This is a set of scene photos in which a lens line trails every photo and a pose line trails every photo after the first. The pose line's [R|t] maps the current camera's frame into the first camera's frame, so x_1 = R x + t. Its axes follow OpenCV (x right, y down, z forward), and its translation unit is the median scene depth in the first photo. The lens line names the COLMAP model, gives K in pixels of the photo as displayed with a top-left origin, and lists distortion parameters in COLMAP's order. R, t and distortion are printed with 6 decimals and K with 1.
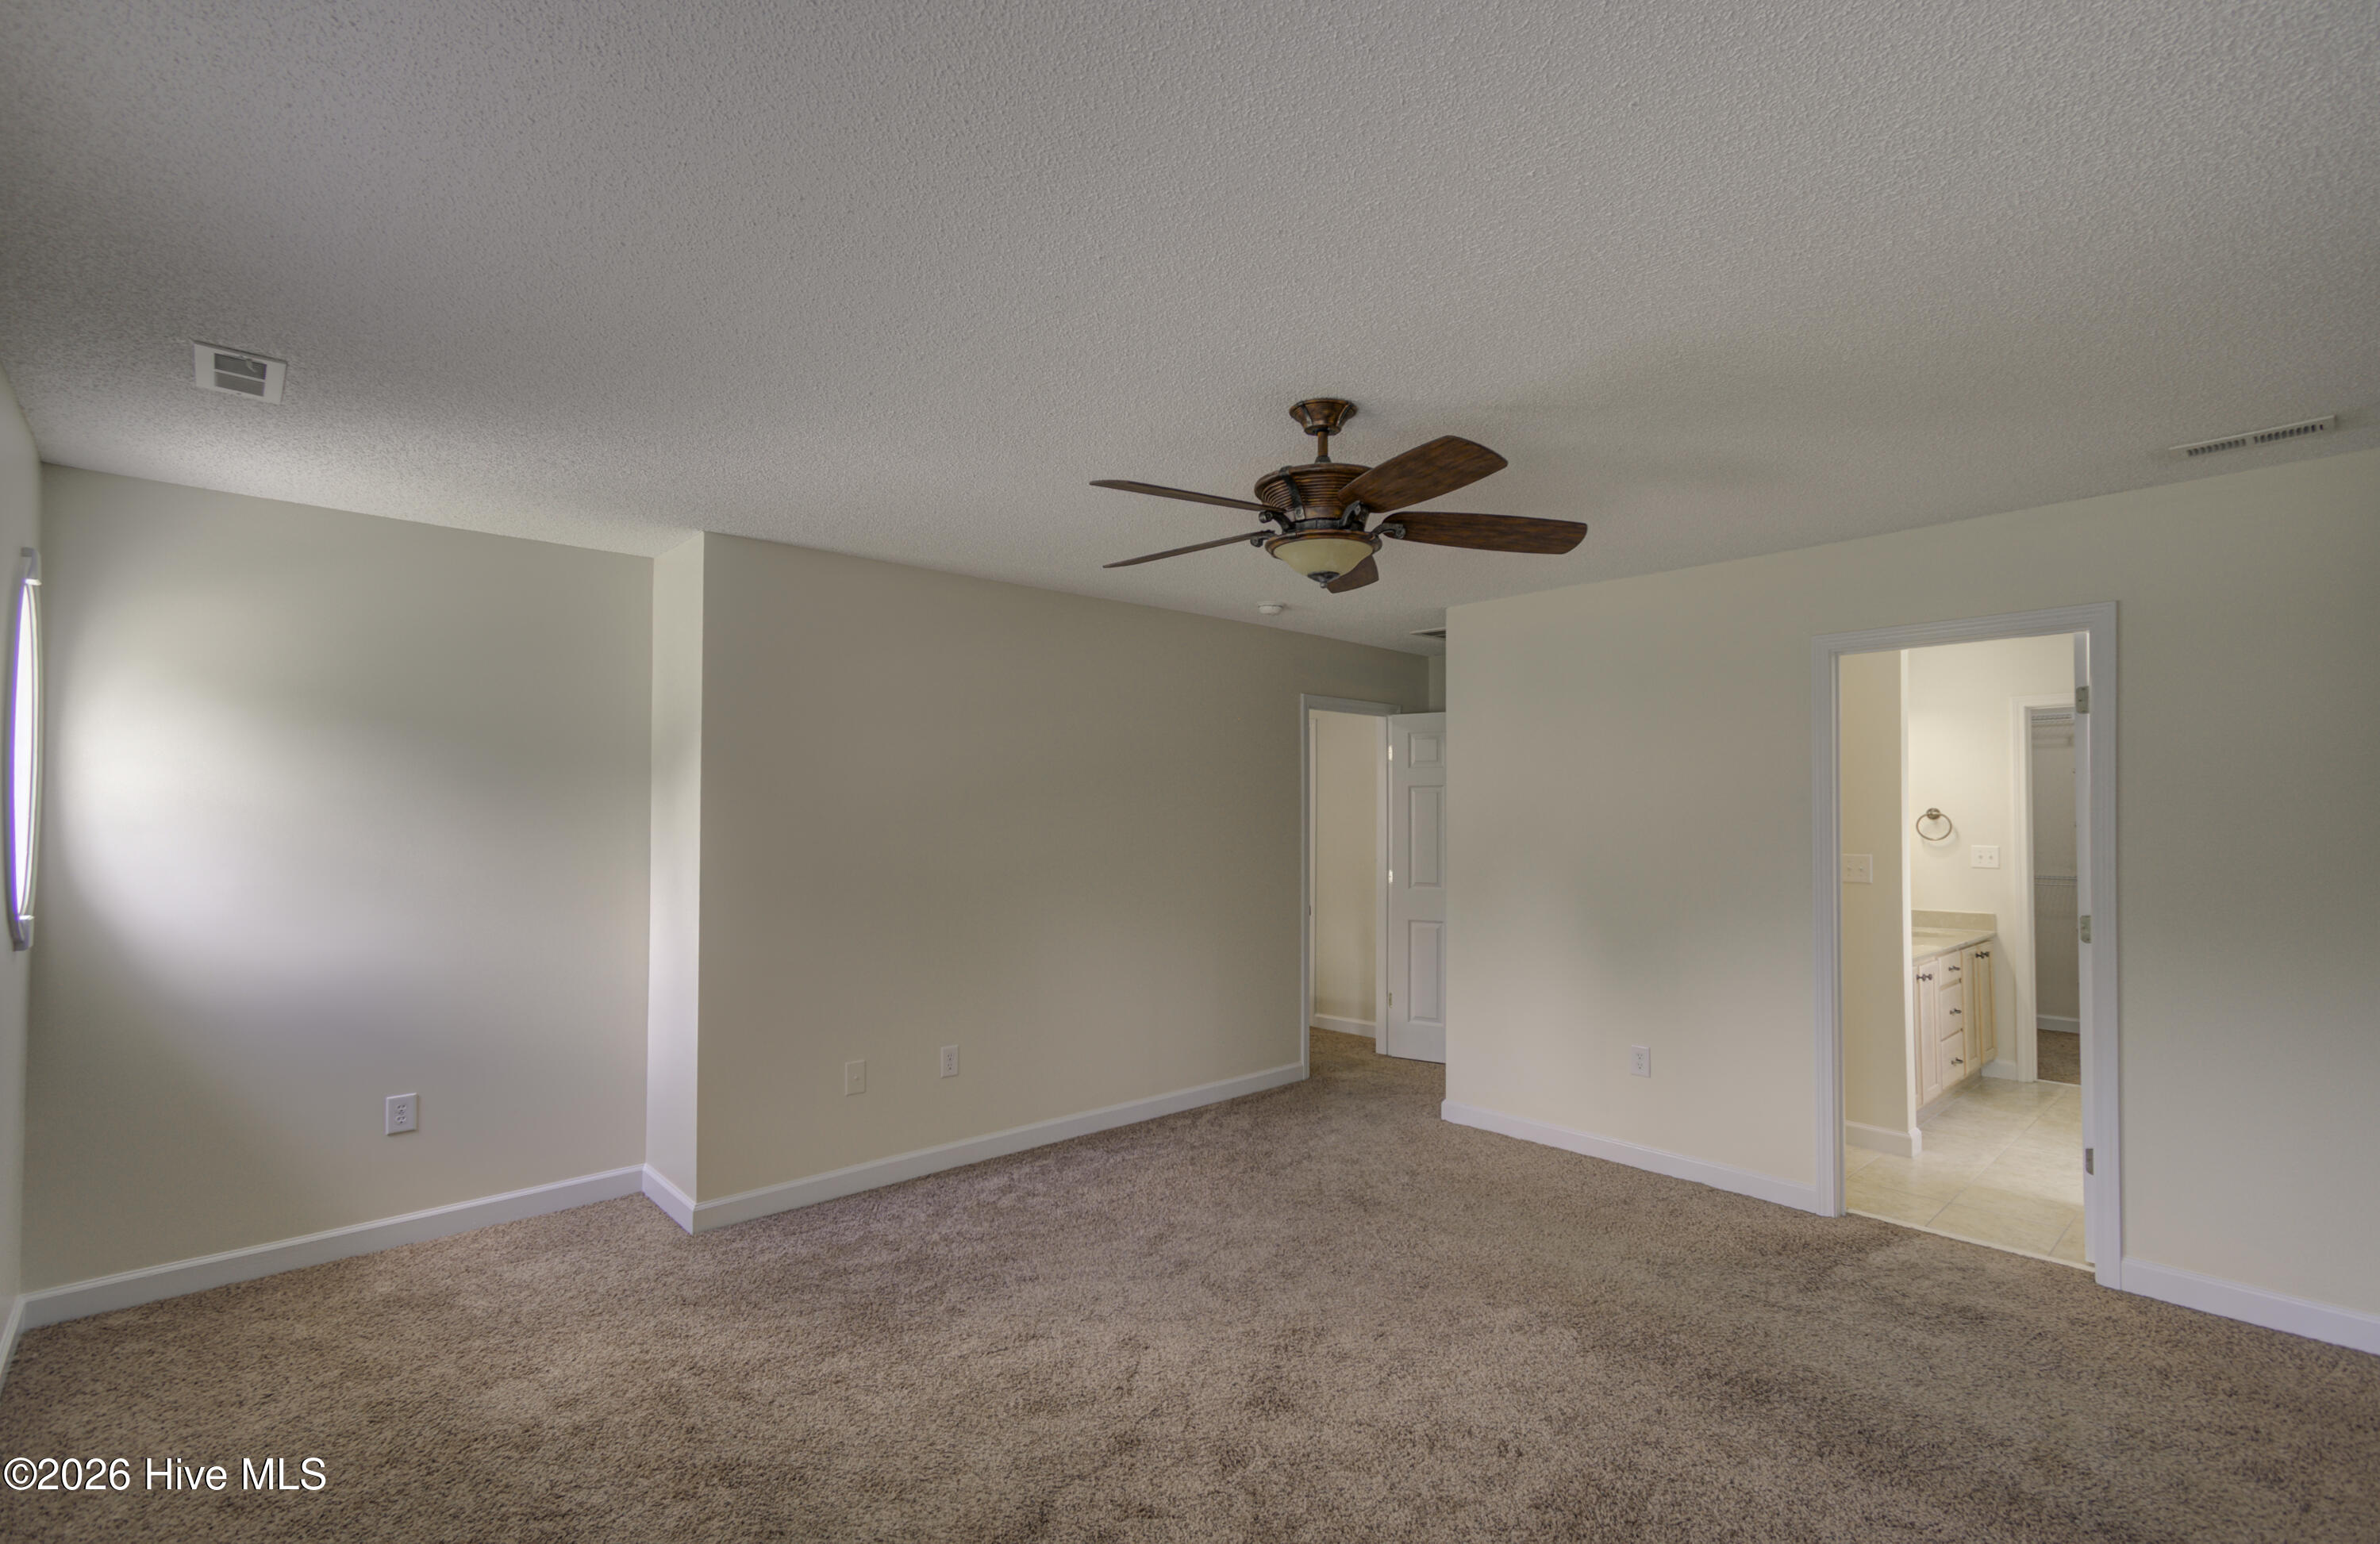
lens RADIAL K [[1057.1, 0, 1197.7], [0, 1057.1, 786.4], [0, 0, 1]] dist [0.002513, 0.000939]
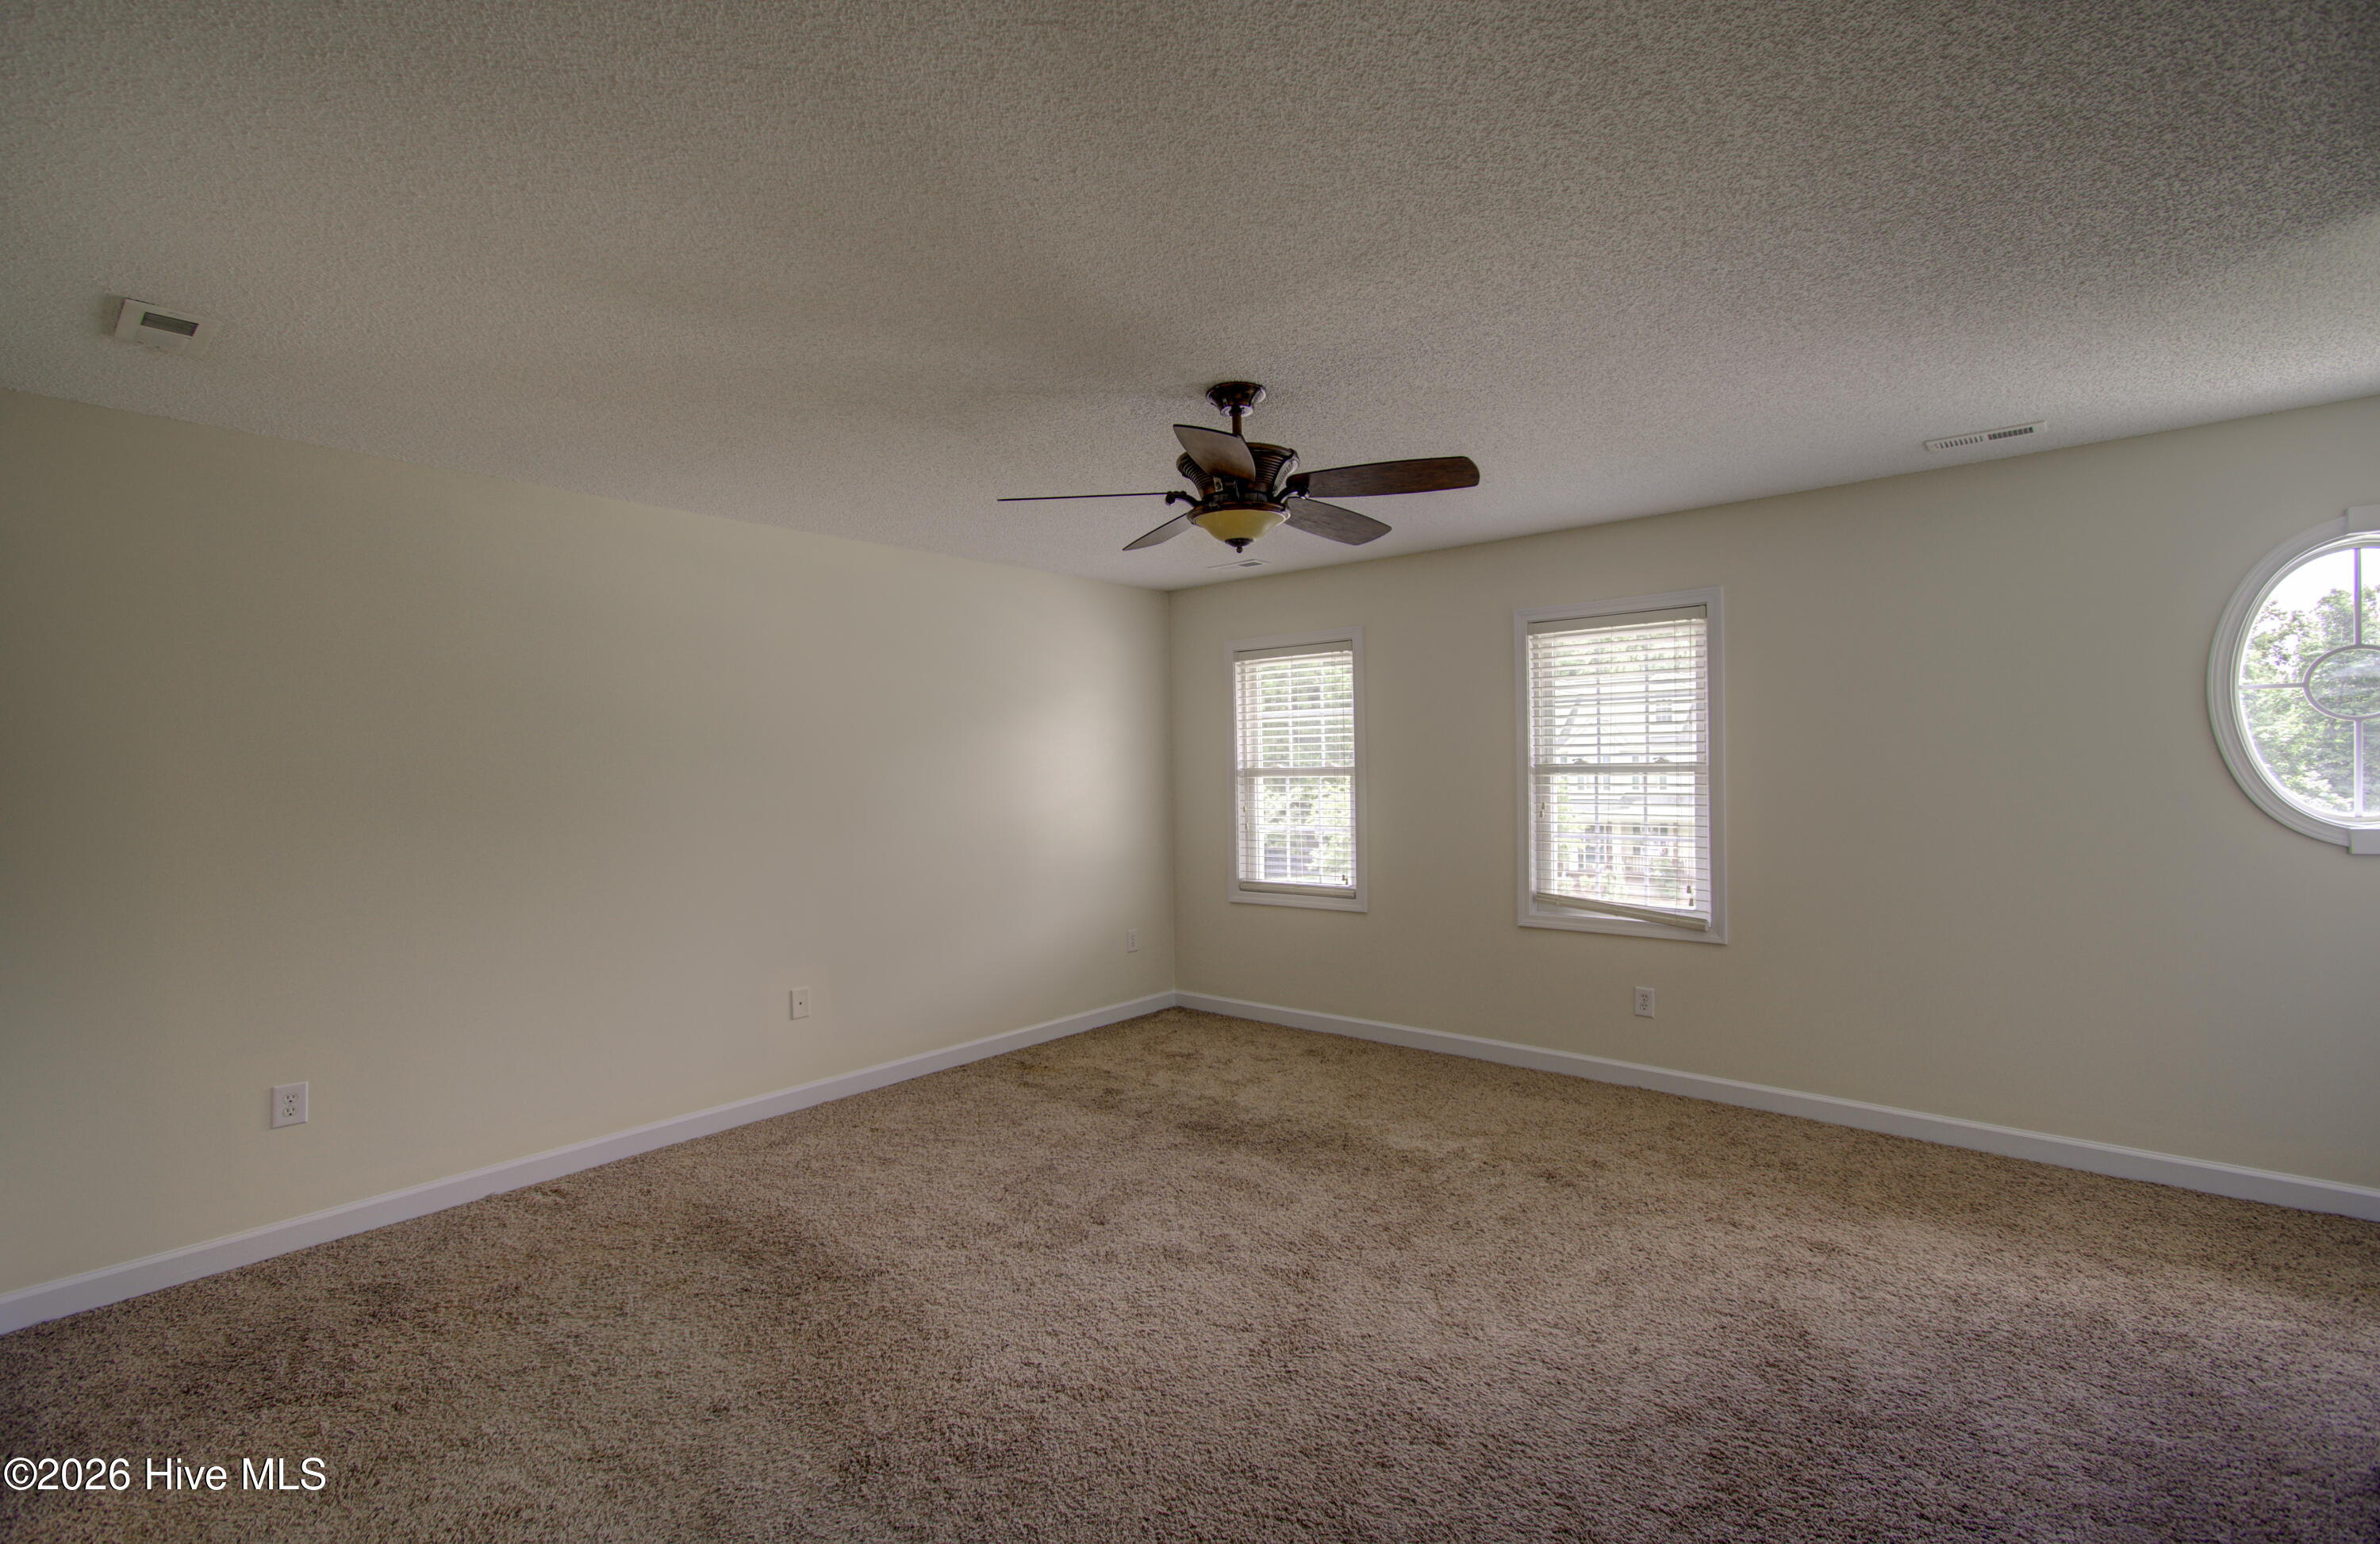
lens RADIAL K [[1068.9, 0, 1193.6], [0, 1068.9, 776.0], [0, 0, 1]] dist [0.001701, 0.000618]
pose [[-0.998266, 0.016829, -0.056399, 0.206821], [0.018314, 0.999496, -0.025915, 0.071294], [0.055935, -0.026903, -0.998072, 1.873859]]
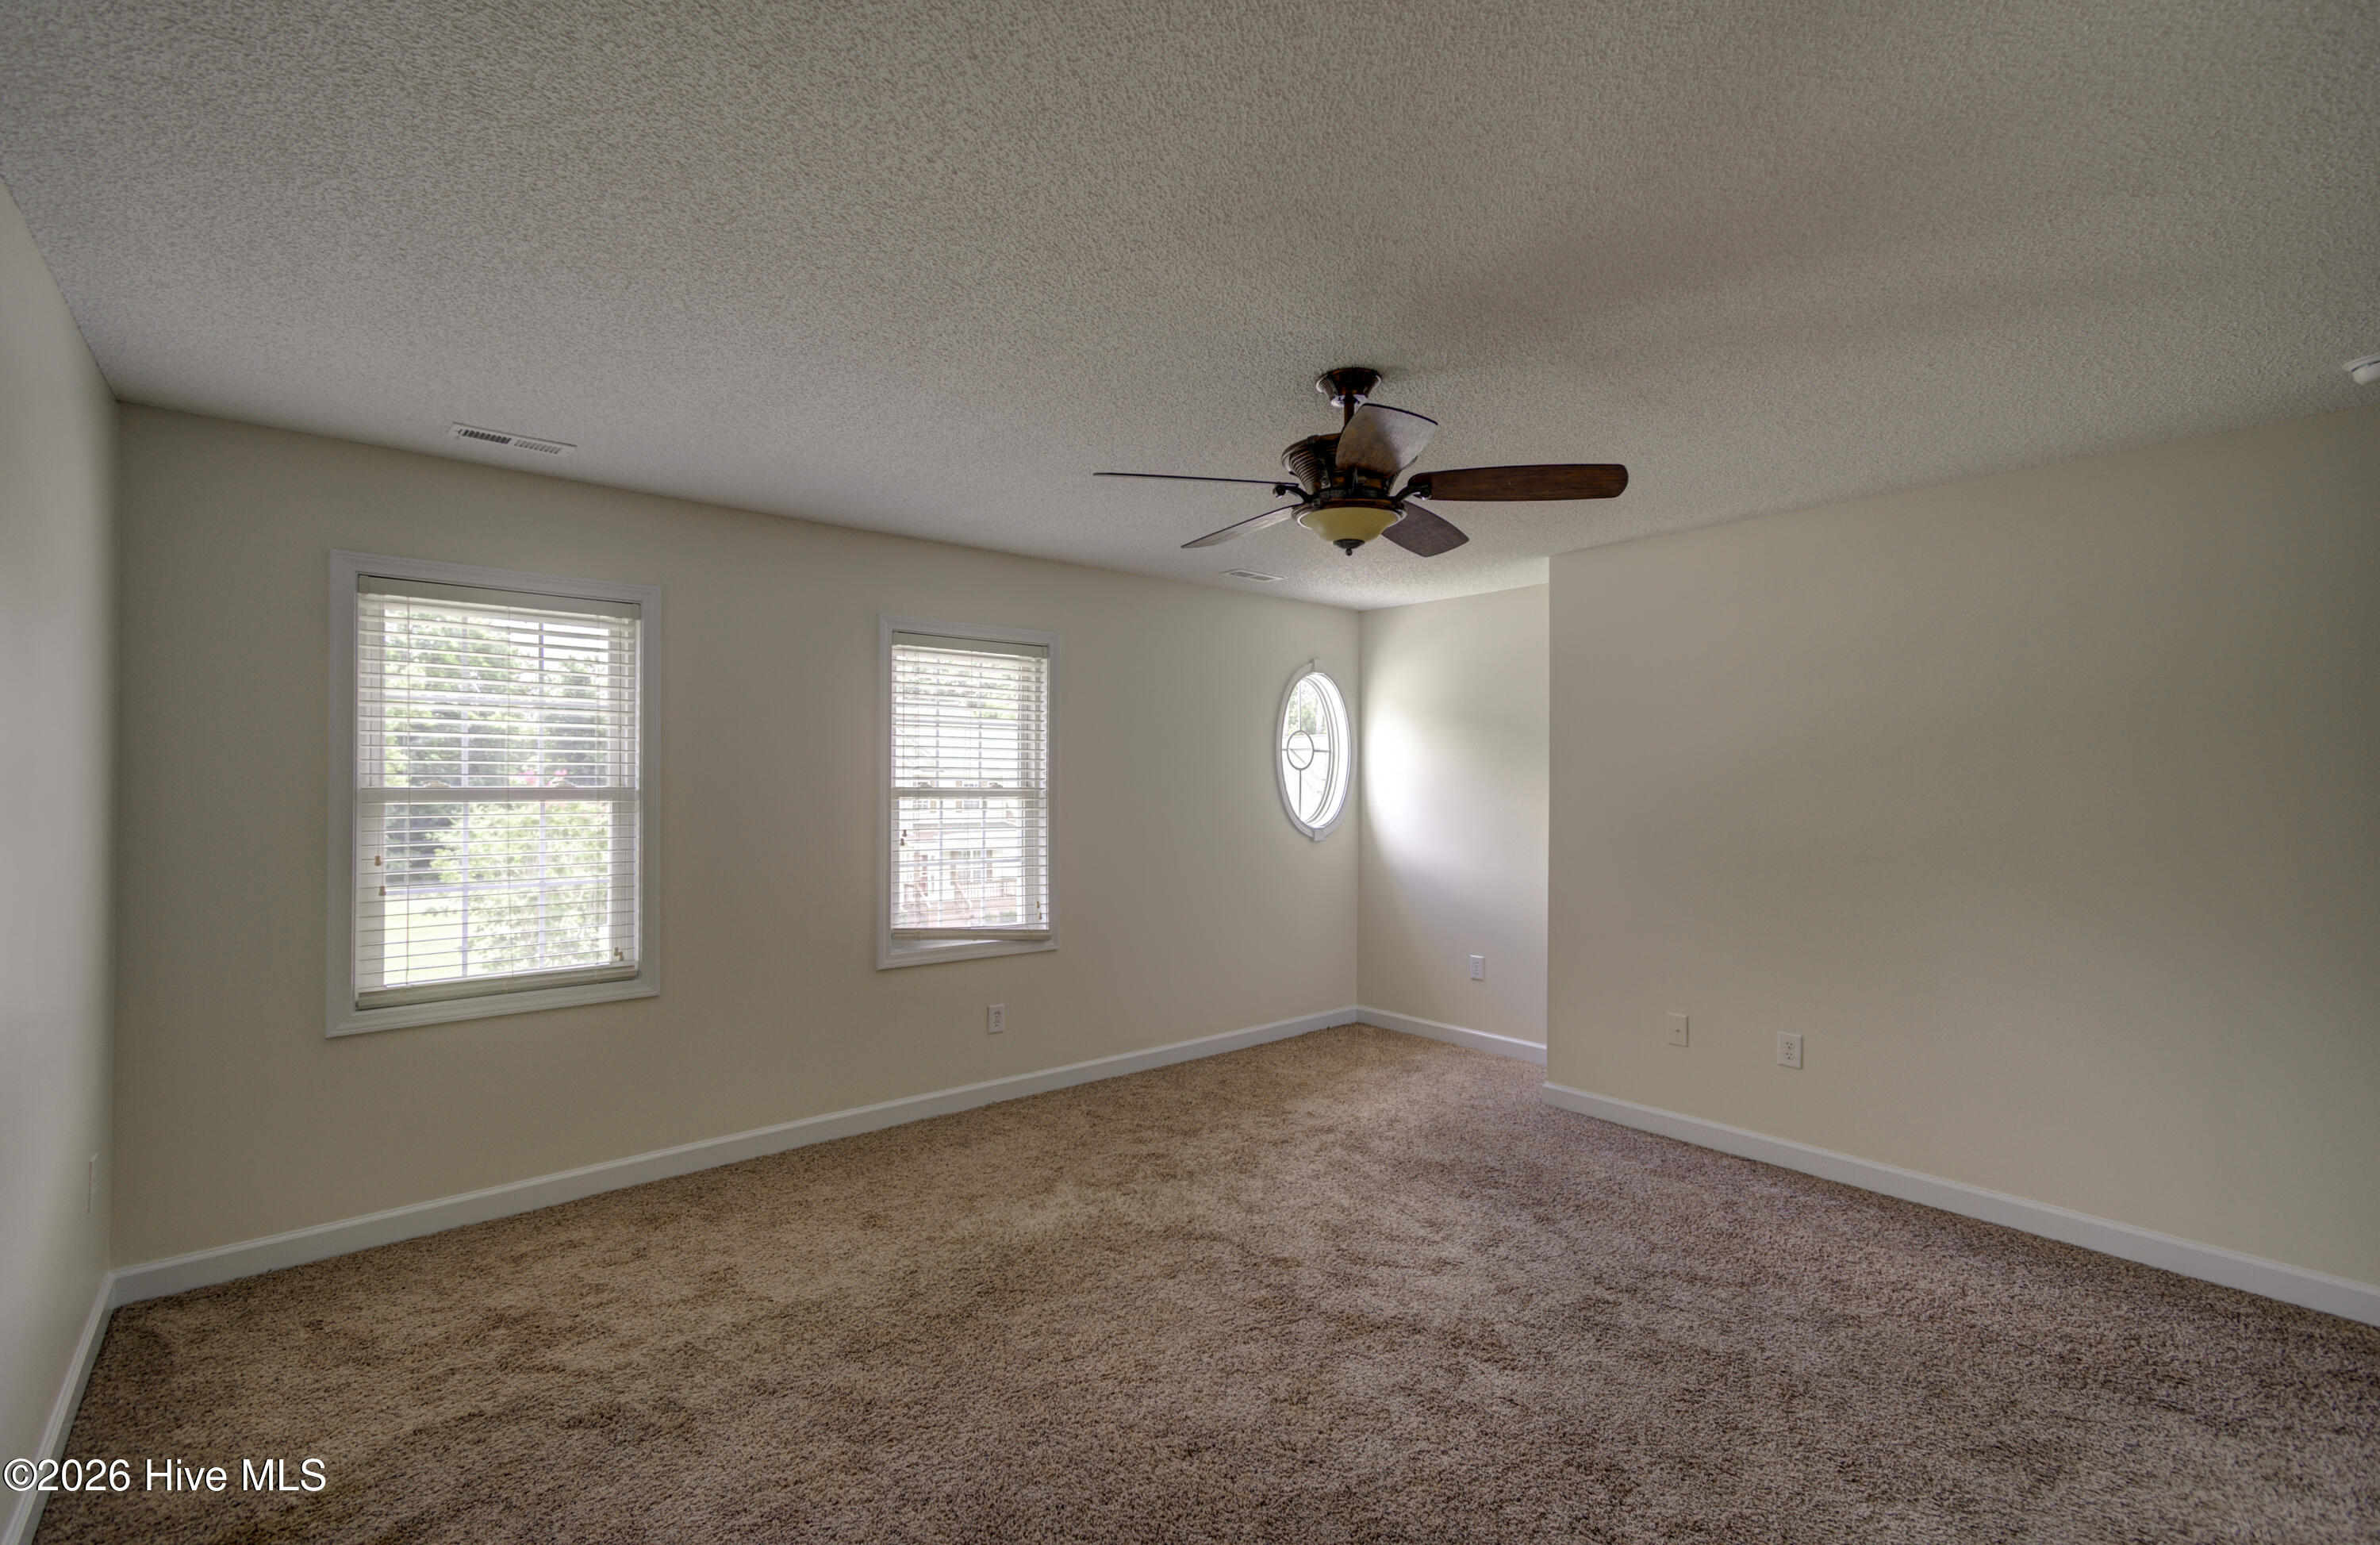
lens RADIAL K [[1057.4, 0, 1197.7], [0, 1057.4, 787.0], [0, 0, 1]] dist [0.002513, 0.000939]
pose [[-0.059741, 0.001665, -0.998213, 1.002360], [0.027518, 0.999621, 0.000020, 0.032999], [0.997835, -0.027468, -0.059764, 0.810349]]
